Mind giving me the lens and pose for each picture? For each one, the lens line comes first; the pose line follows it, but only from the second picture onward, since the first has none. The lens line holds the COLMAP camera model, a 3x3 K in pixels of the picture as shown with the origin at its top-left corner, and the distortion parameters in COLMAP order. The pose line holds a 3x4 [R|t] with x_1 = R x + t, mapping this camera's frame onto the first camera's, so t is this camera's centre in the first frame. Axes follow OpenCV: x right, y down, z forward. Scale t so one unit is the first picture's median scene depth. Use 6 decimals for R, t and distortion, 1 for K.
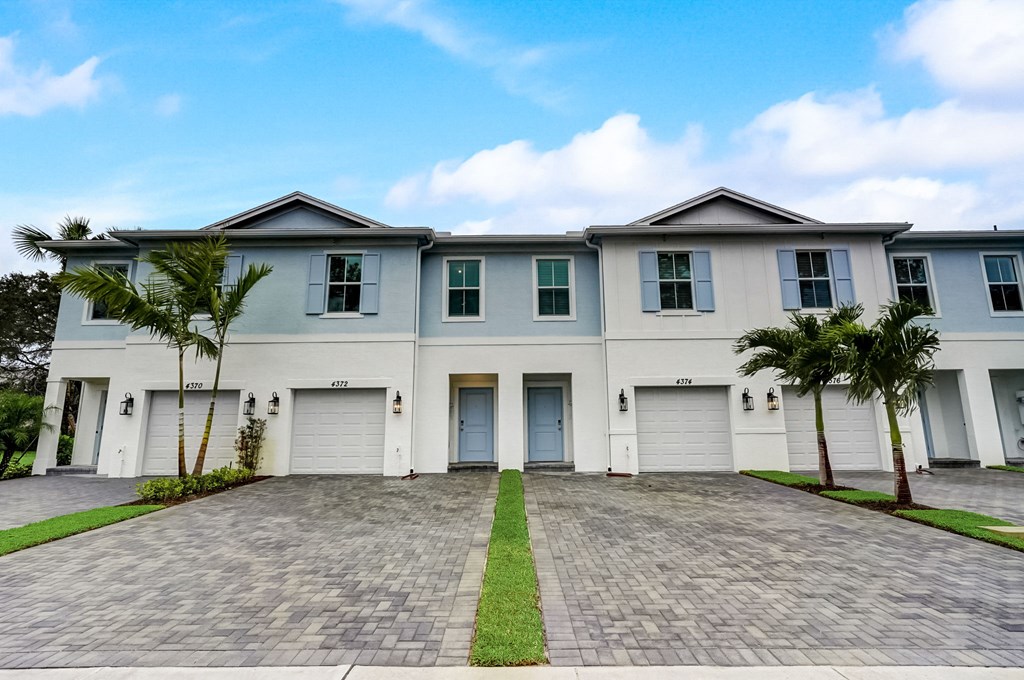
lens RADIAL K [[476.3, 0, 507.5], [0, 476.3, 330.2], [0, 0, 1]] dist [0.001957, 0.000390]
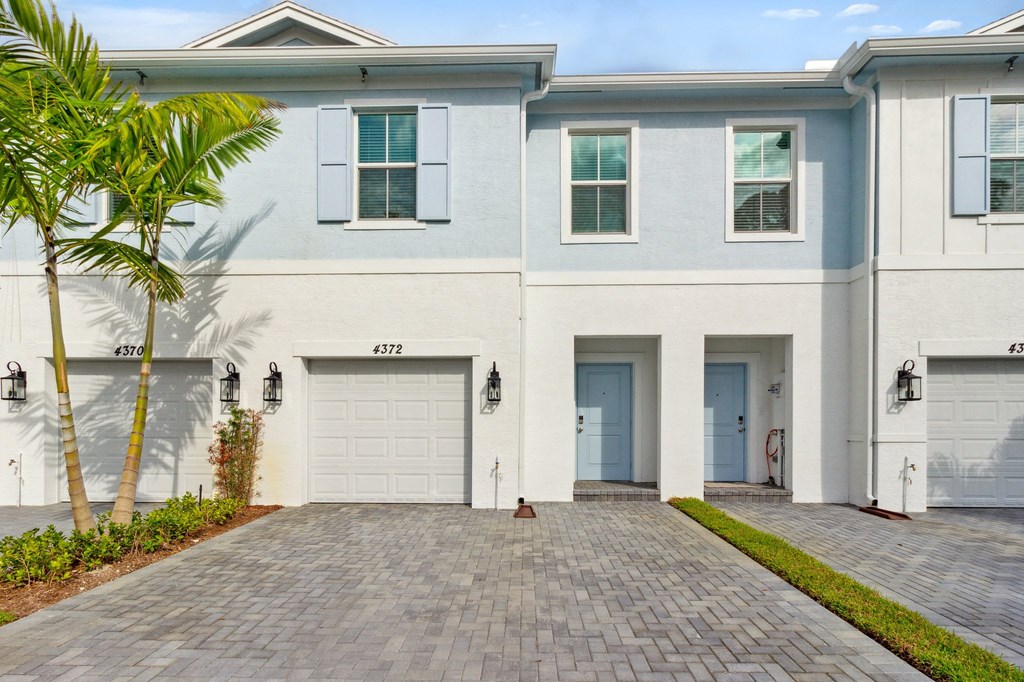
lens RADIAL K [[465.6, 0, 511.0], [0, 465.6, 393.6], [0, 0, 1]] dist [0.000819, 0.000123]
pose [[0.999944, 0.008490, 0.006291, -0.210234], [-0.009460, 0.984517, 0.175032, 0.066476], [-0.004708, -0.175081, 0.984543, 0.450372]]
